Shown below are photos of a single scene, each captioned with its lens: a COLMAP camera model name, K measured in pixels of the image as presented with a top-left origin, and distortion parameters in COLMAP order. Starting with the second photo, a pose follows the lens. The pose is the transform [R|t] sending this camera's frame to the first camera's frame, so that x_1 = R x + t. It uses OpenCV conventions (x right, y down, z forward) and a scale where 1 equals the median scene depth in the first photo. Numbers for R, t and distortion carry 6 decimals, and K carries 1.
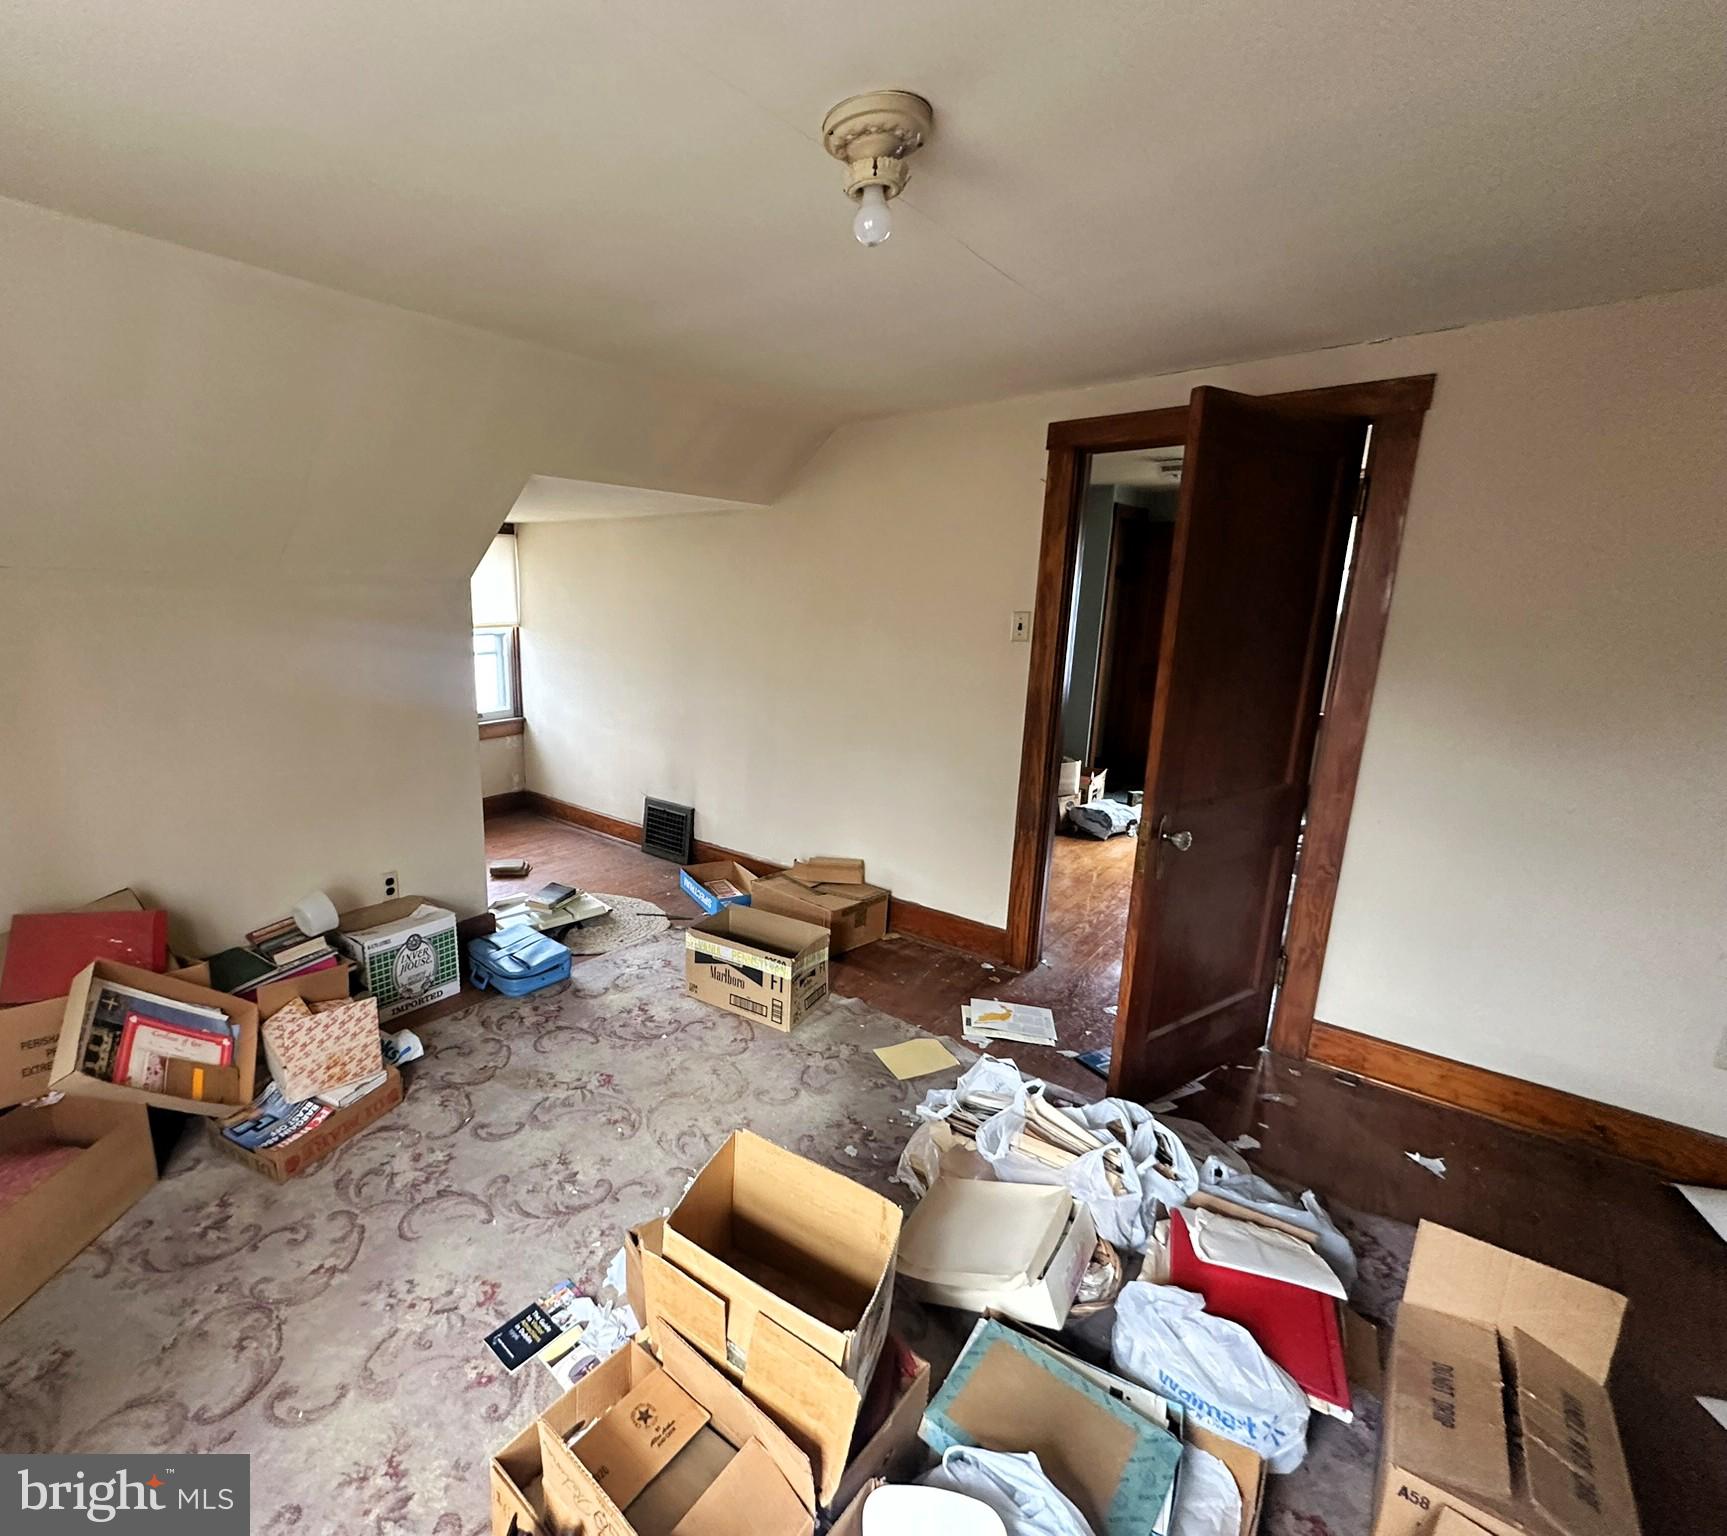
lens RADIAL K [[818.1, 0, 697.2], [0, 818.1, 767.1], [0, 0, 1]] dist [0.000991, -0.000290]
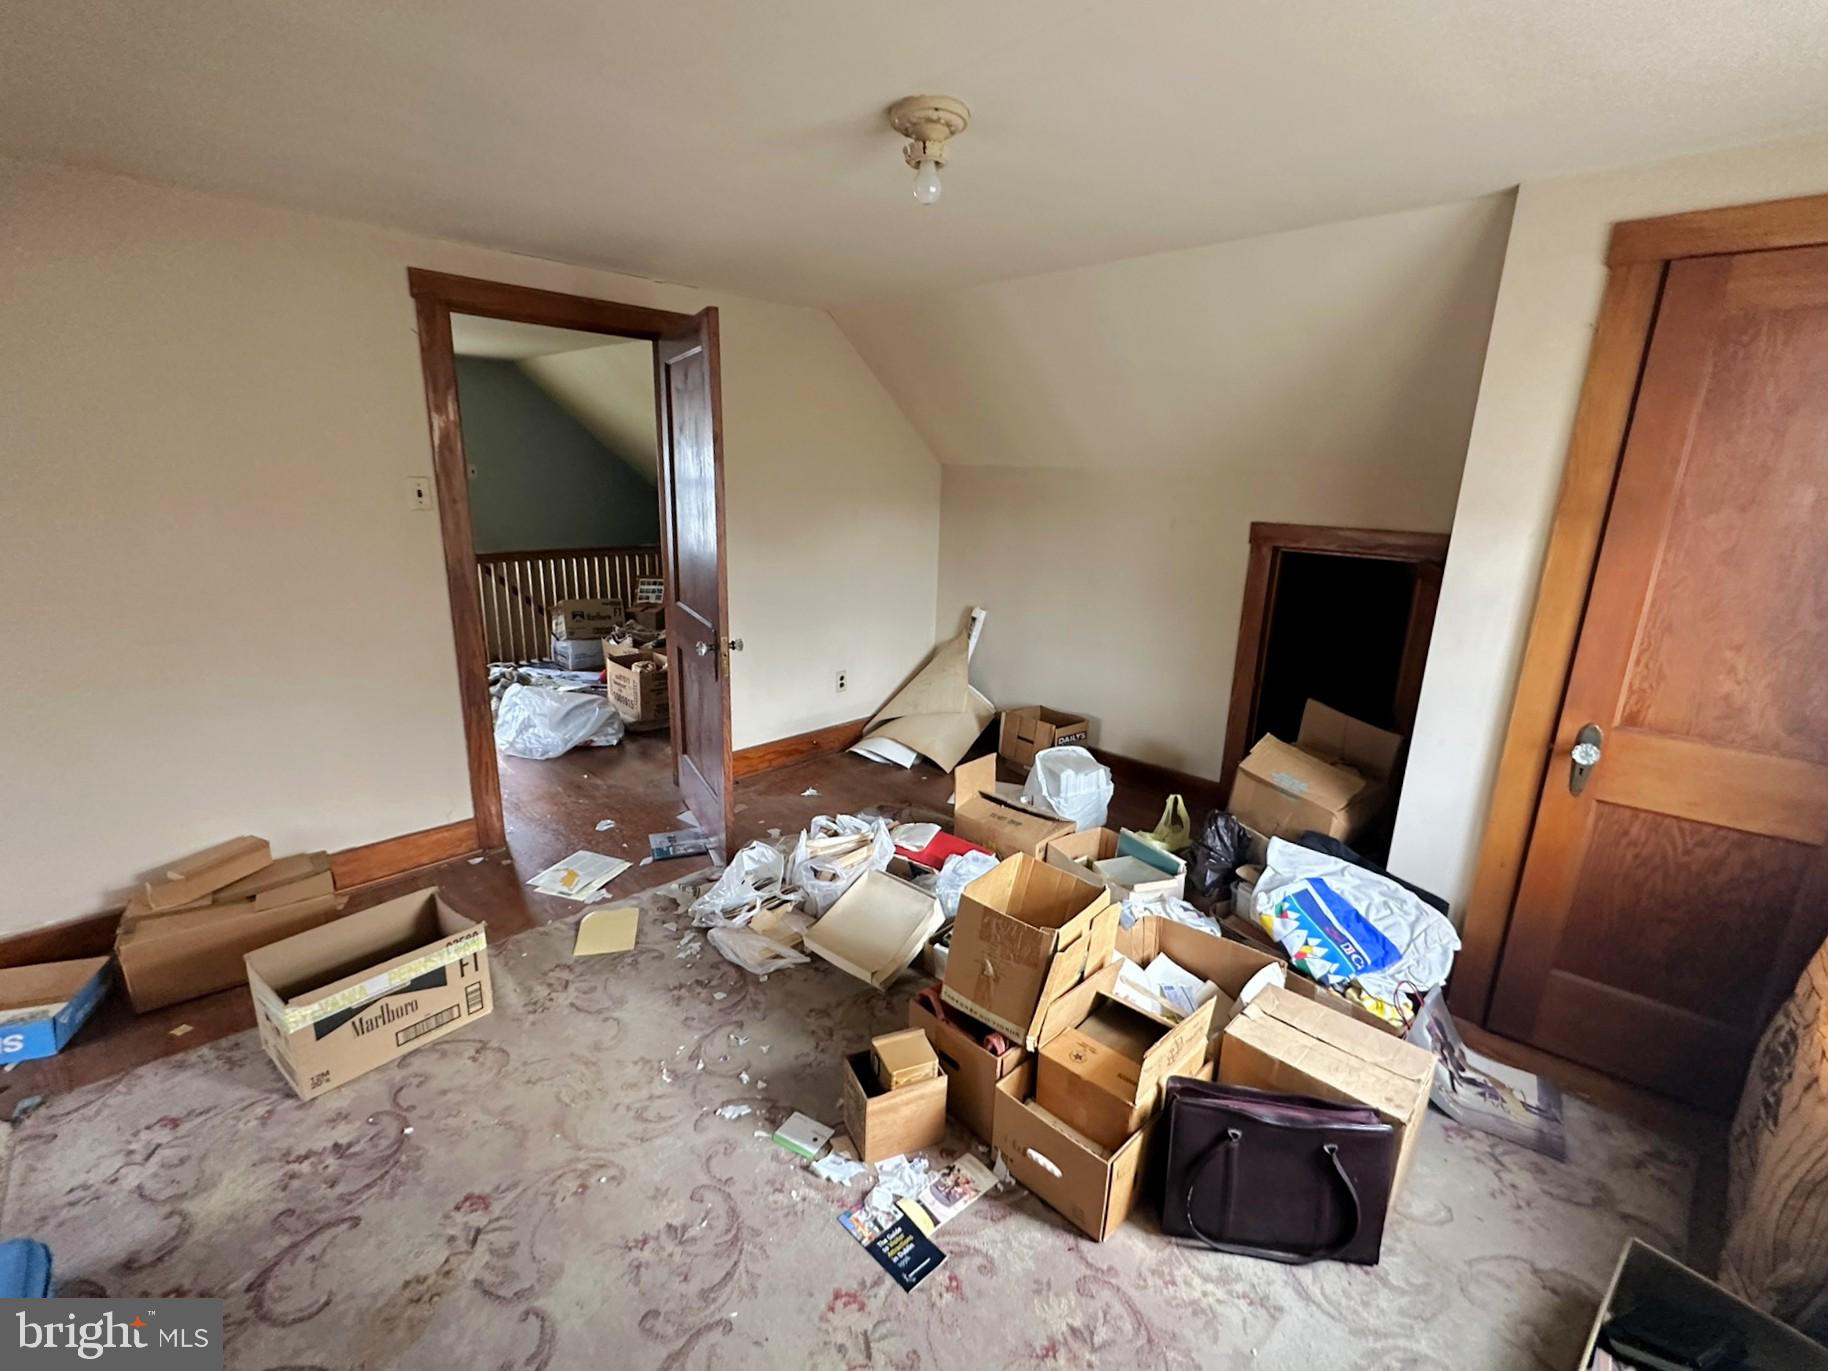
lens RADIAL K [[817.6, 0, 914.0], [0, 817.6, 685.5], [0, 0, 1]] dist [0.001843, 0.000212]
pose [[0.019958, -0.257829, 0.965984, -0.601642], [0.186279, 0.950218, 0.249772, -0.108524], [-0.982294, 0.174958, 0.066993, 0.503851]]
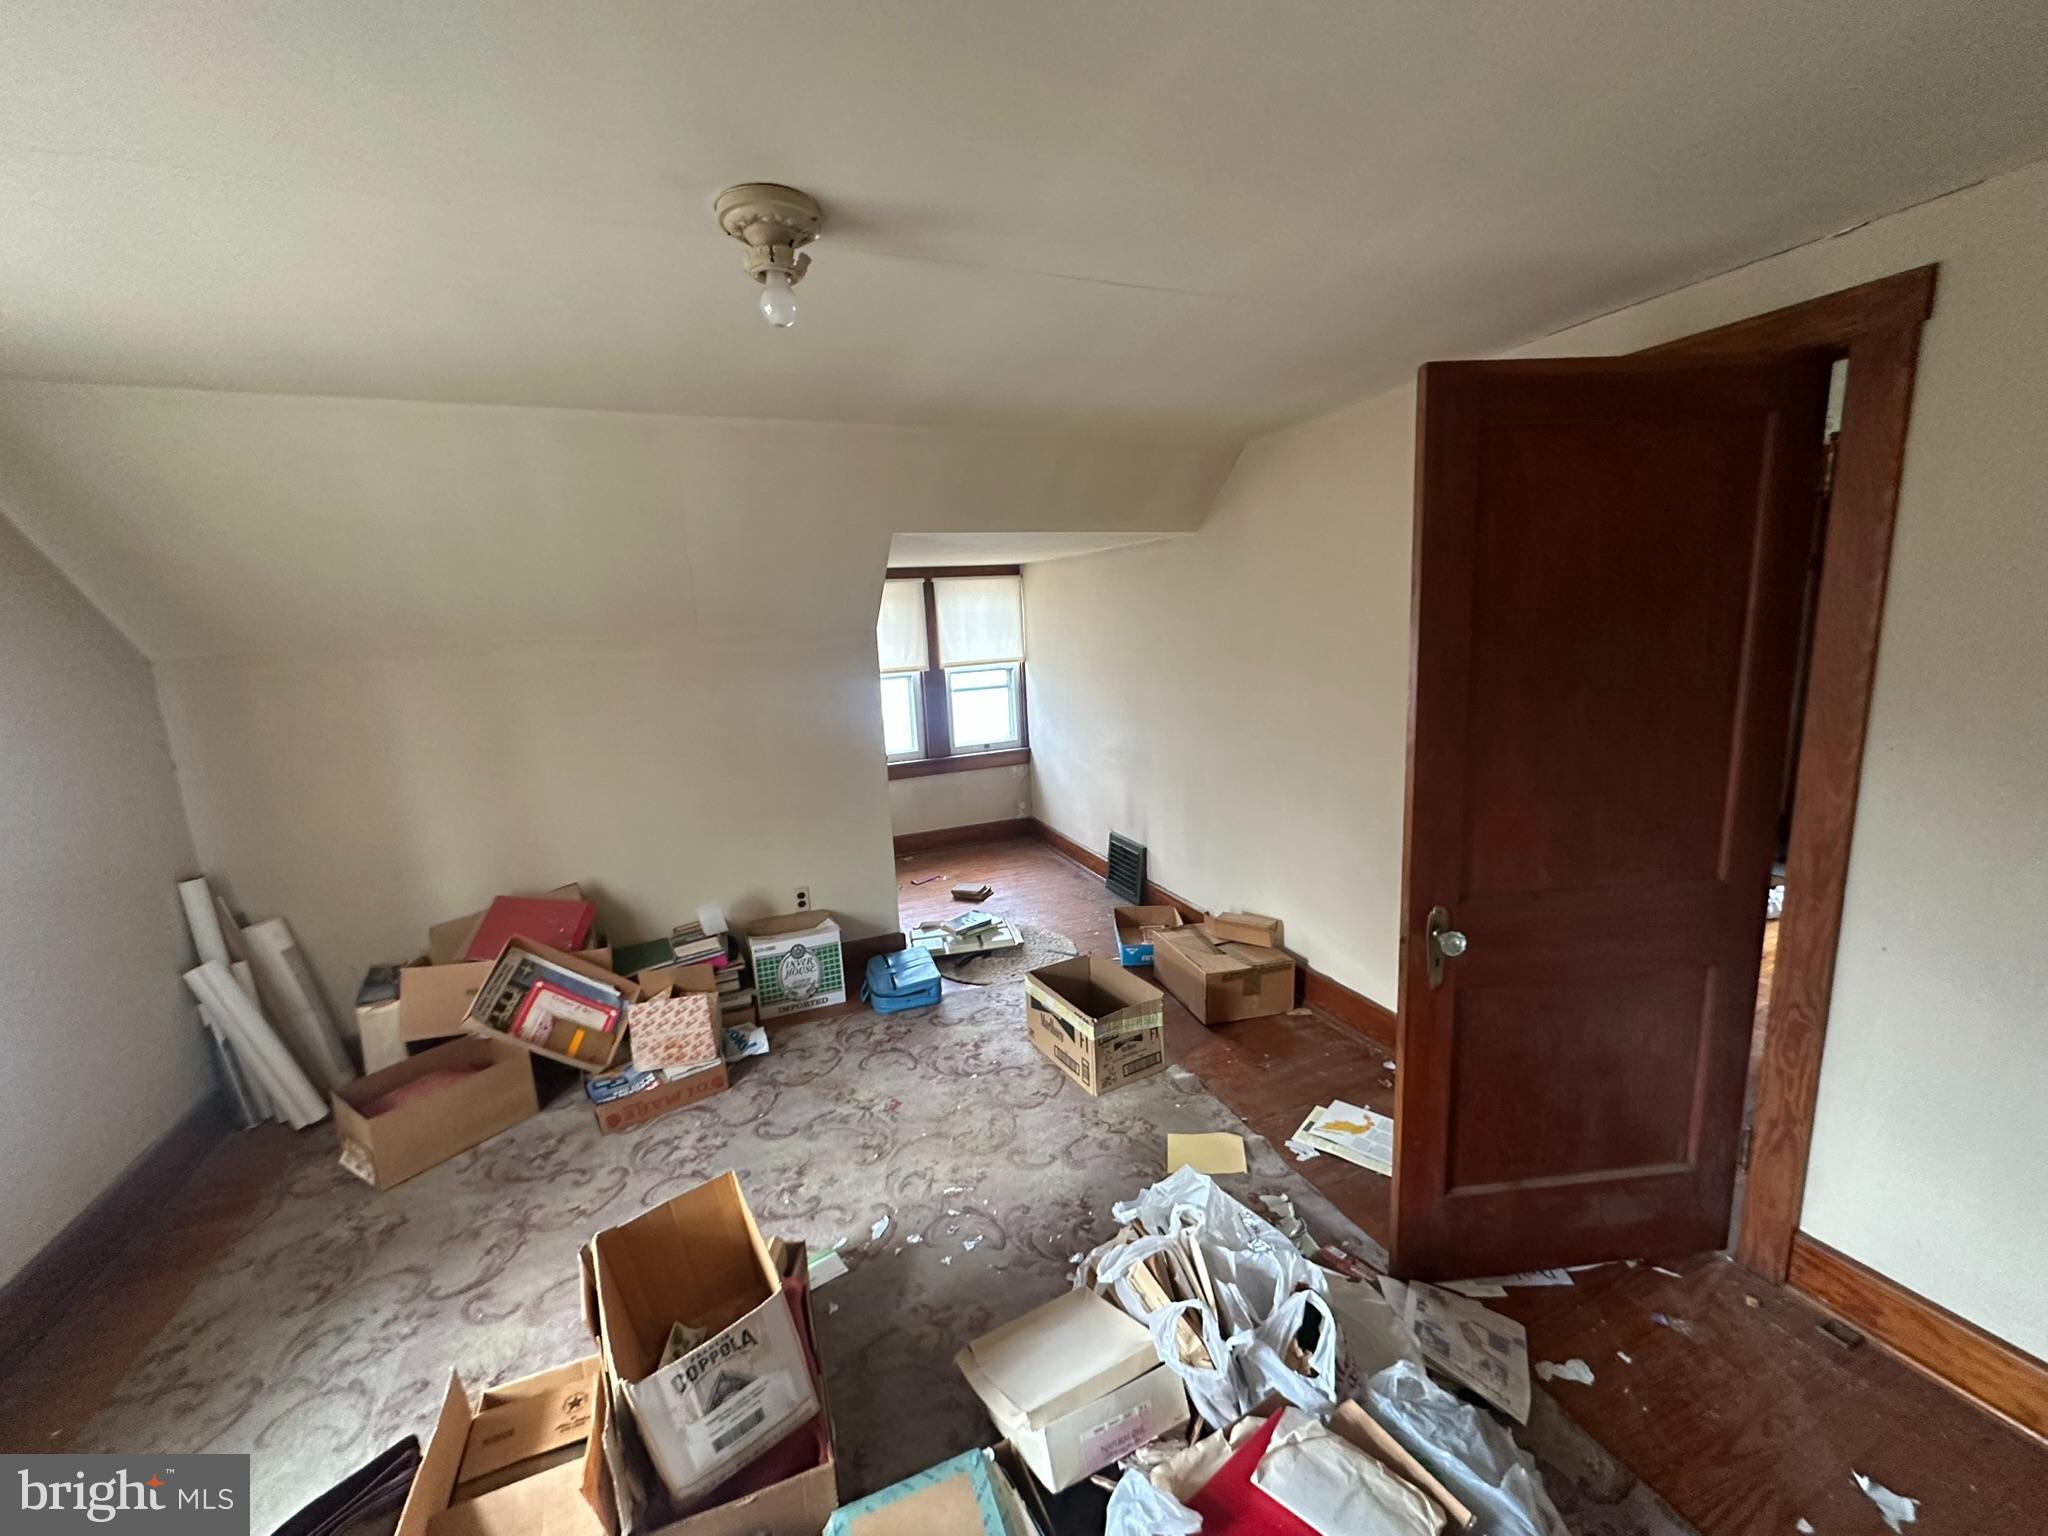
lens RADIAL K [[818.2, 0, 1018.2], [0, 818.2, 766.3], [0, 0, 1]] dist [-0.000028, 0.000077]
pose [[0.905315, 0.027886, -0.423824, 0.439129], [-0.038519, 0.999121, -0.016540, -0.038396], [0.422991, 0.031300, 0.905593, 0.101292]]
